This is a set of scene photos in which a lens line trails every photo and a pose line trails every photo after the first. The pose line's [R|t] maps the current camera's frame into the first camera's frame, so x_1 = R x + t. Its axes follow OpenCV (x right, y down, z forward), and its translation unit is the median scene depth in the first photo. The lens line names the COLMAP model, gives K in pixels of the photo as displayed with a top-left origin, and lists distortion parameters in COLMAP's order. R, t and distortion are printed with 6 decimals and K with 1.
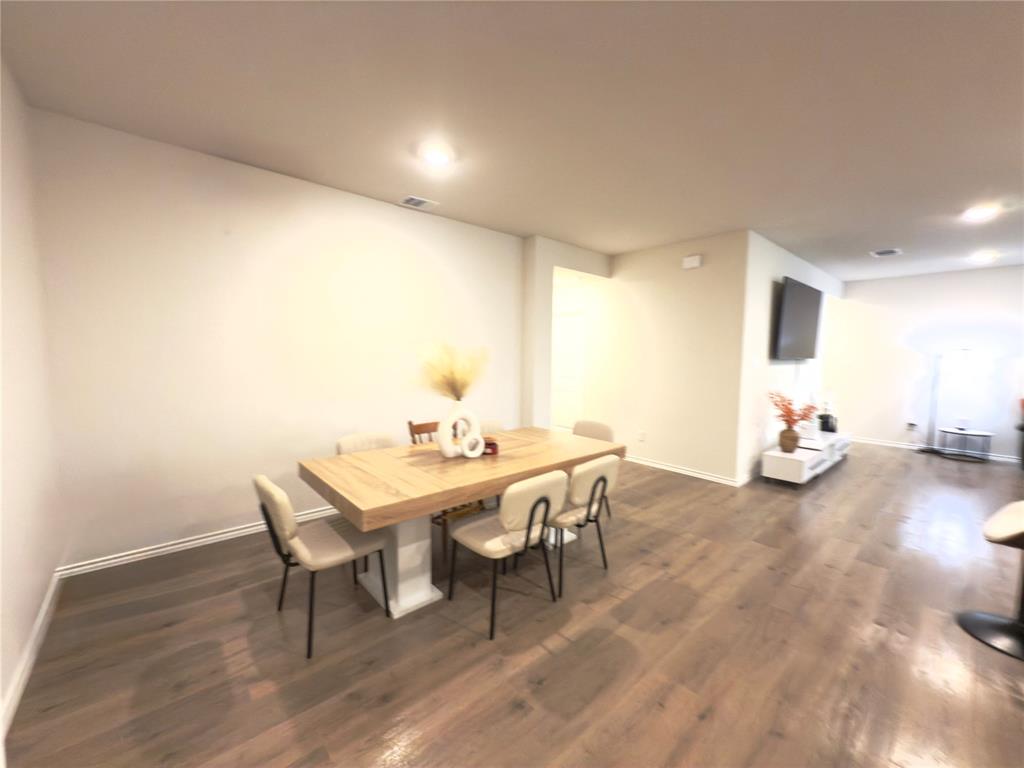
lens RADIAL K [[407.2, 0, 512.0], [0, 407.2, 384.0], [0, 0, 1]] dist [0.001108, 0.000093]
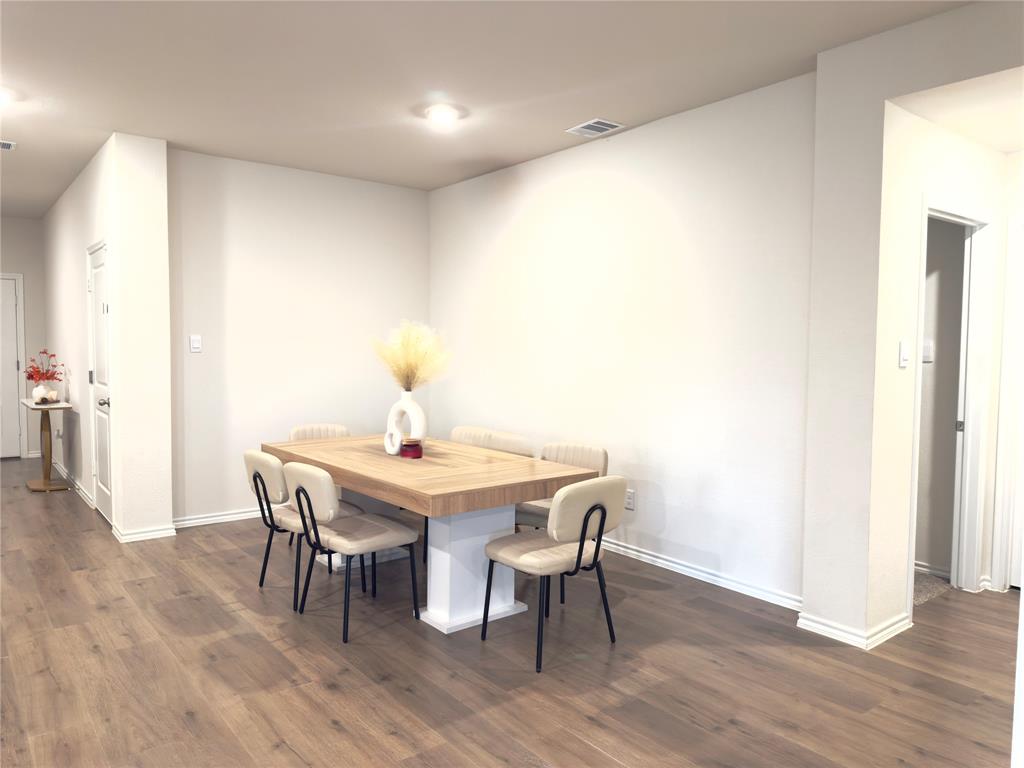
lens RADIAL K [[719.2, 0, 512.0], [0, 719.2, 384.0], [0, 0, 1]] dist [-0.003641, -0.008495]
pose [[-0.042611, 0.038266, -0.998359, 1.670062], [-0.083729, 0.995614, 0.041735, -0.067821], [0.995577, 0.085370, -0.039220, 1.519466]]
